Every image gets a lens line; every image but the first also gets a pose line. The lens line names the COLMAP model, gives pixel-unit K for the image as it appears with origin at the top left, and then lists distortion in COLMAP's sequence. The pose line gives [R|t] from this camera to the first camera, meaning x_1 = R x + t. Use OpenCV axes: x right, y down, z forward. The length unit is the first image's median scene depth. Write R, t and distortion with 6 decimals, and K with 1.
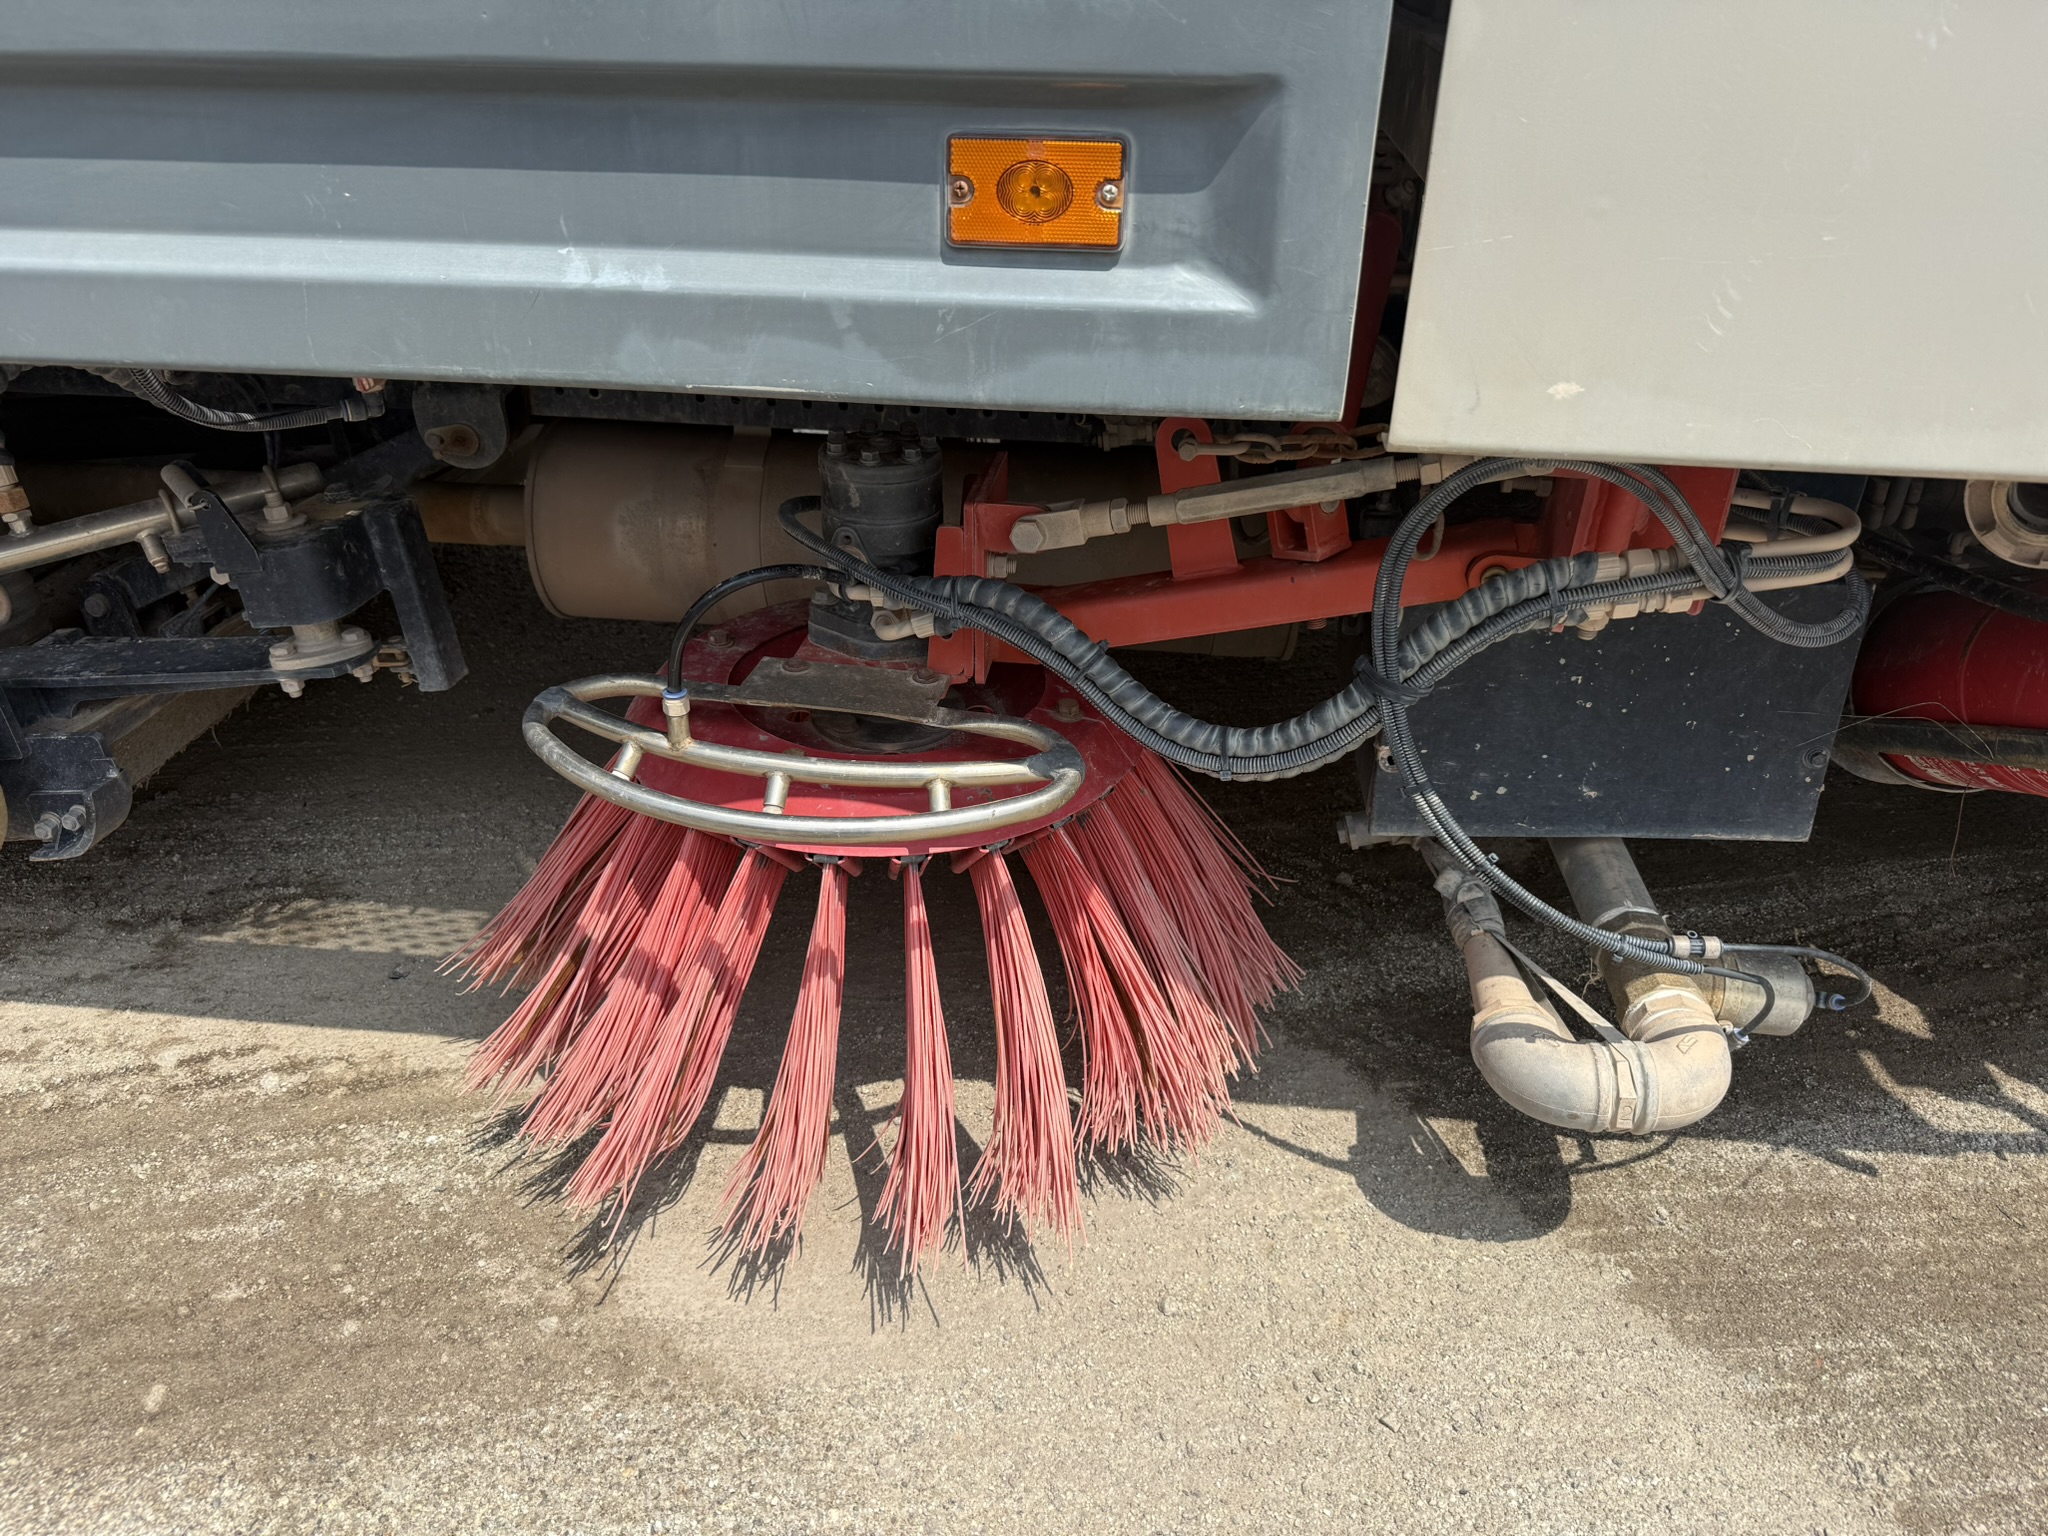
lens RADIAL K [[1454.8, 0, 996.1], [0, 1454.8, 745.0], [0, 0, 1]] dist [-0.001933, -0.000202]
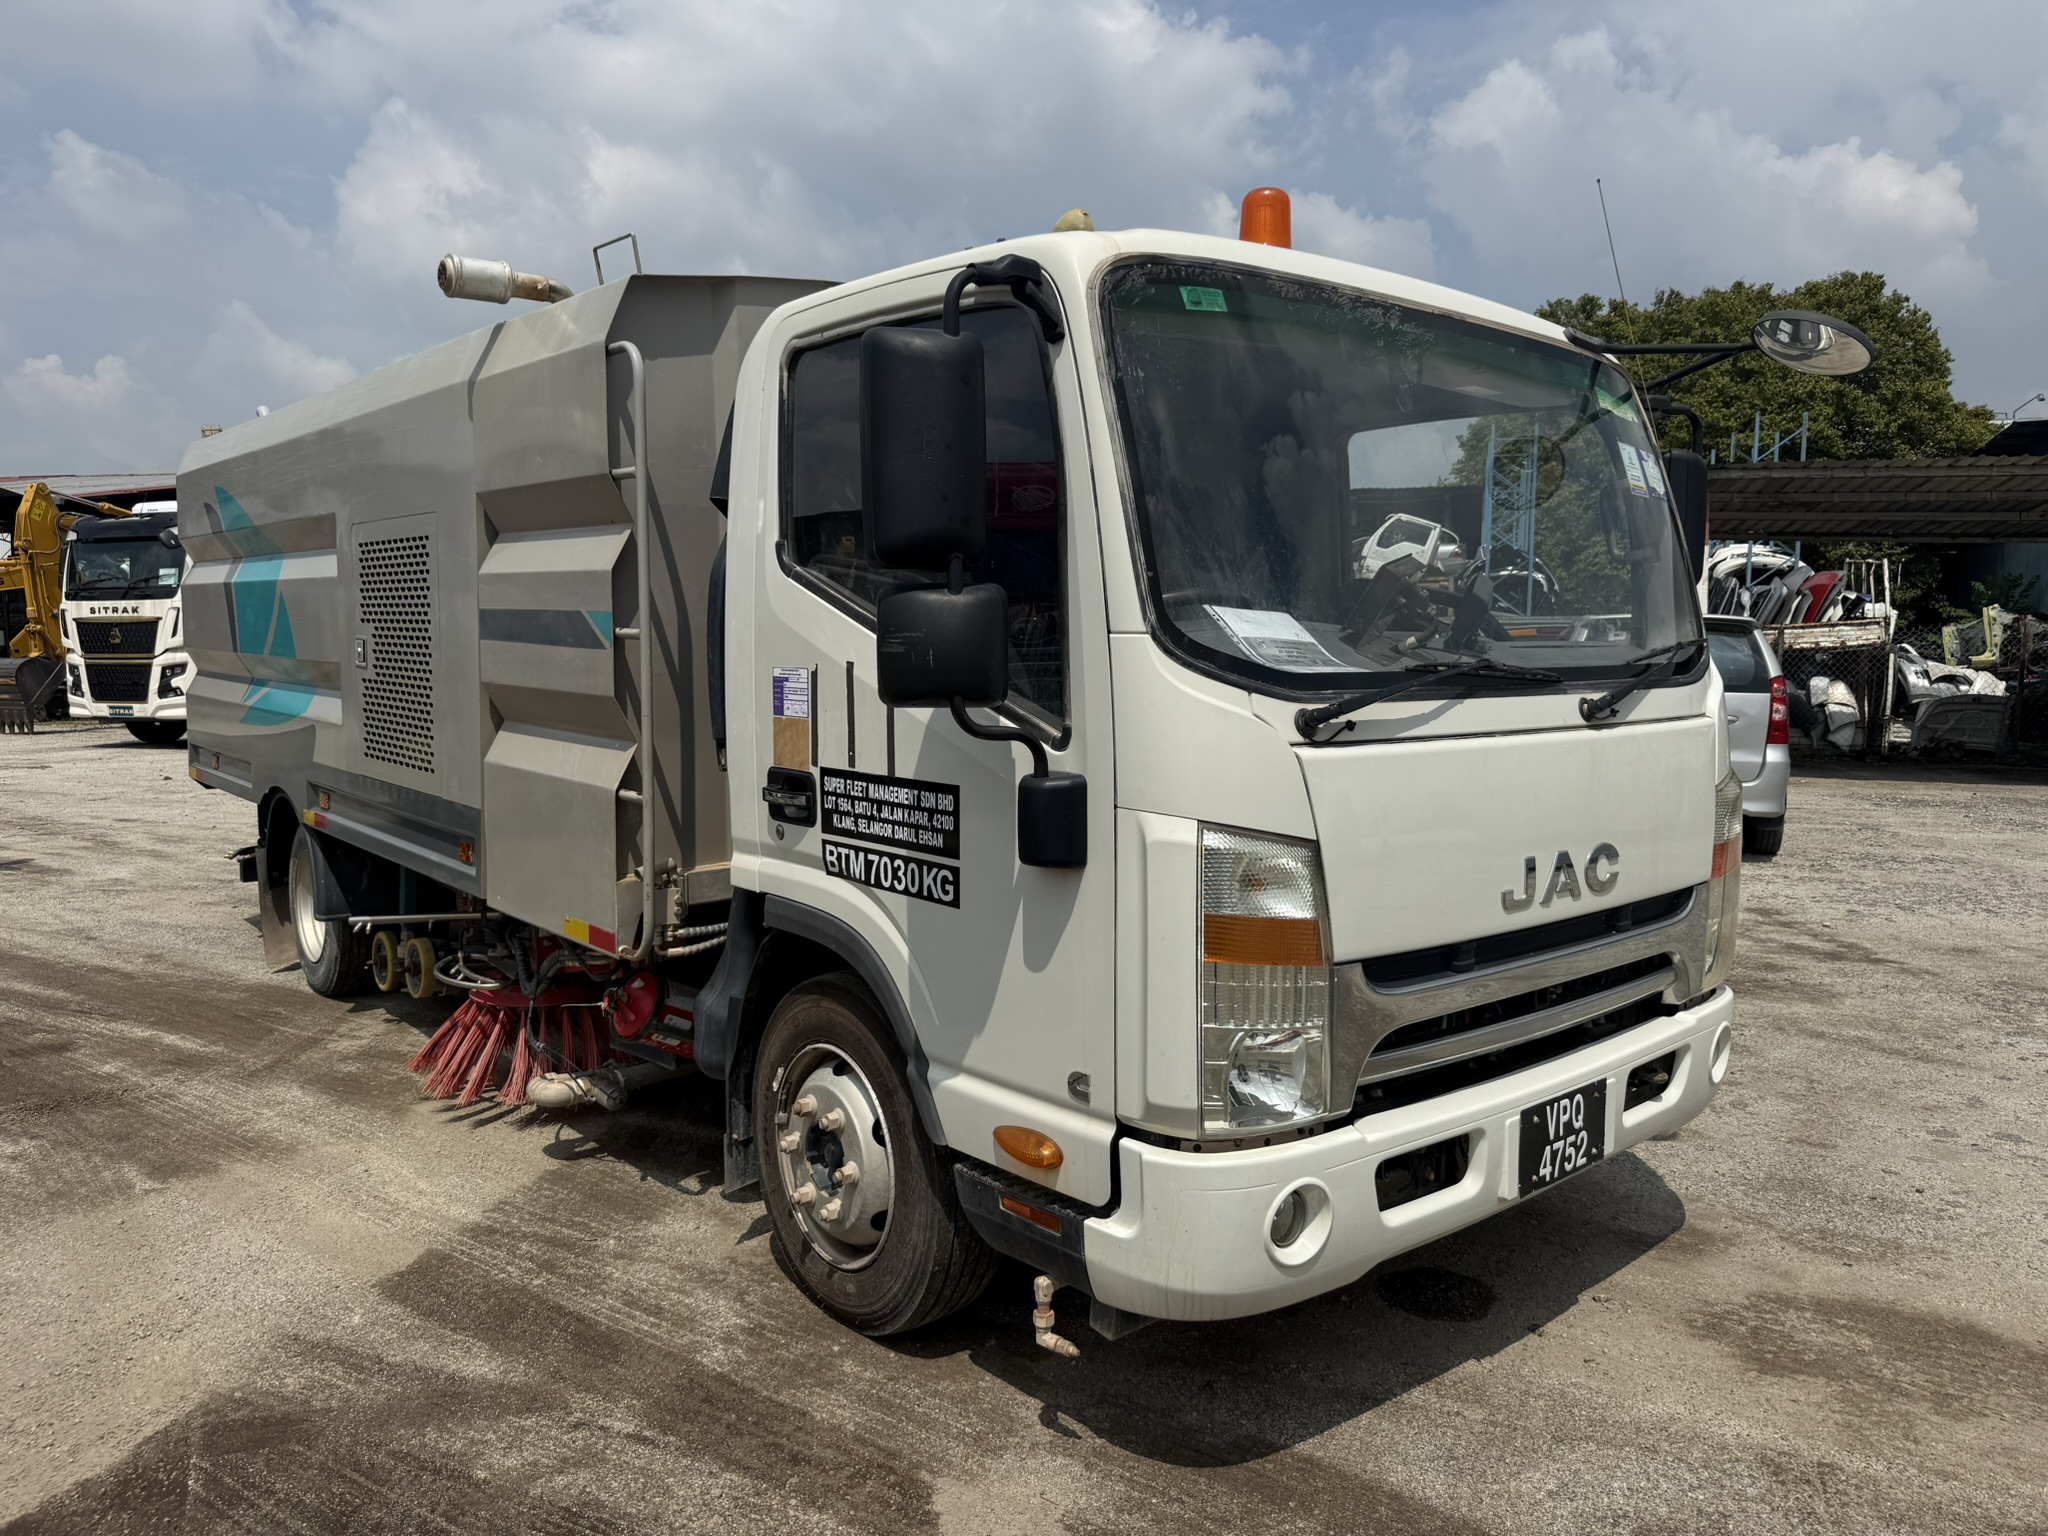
lens RADIAL K [[1470.4, 0, 1058.1], [0, 1470.4, 718.1], [0, 0, 1]] dist [-0.000313, -0.005525]
pose [[0.742145, 0.041454, -0.668957, 3.239101], [-0.317171, 0.900979, -0.296039, 0.056497], [0.590444, 0.431877, 0.681805, -0.993965]]
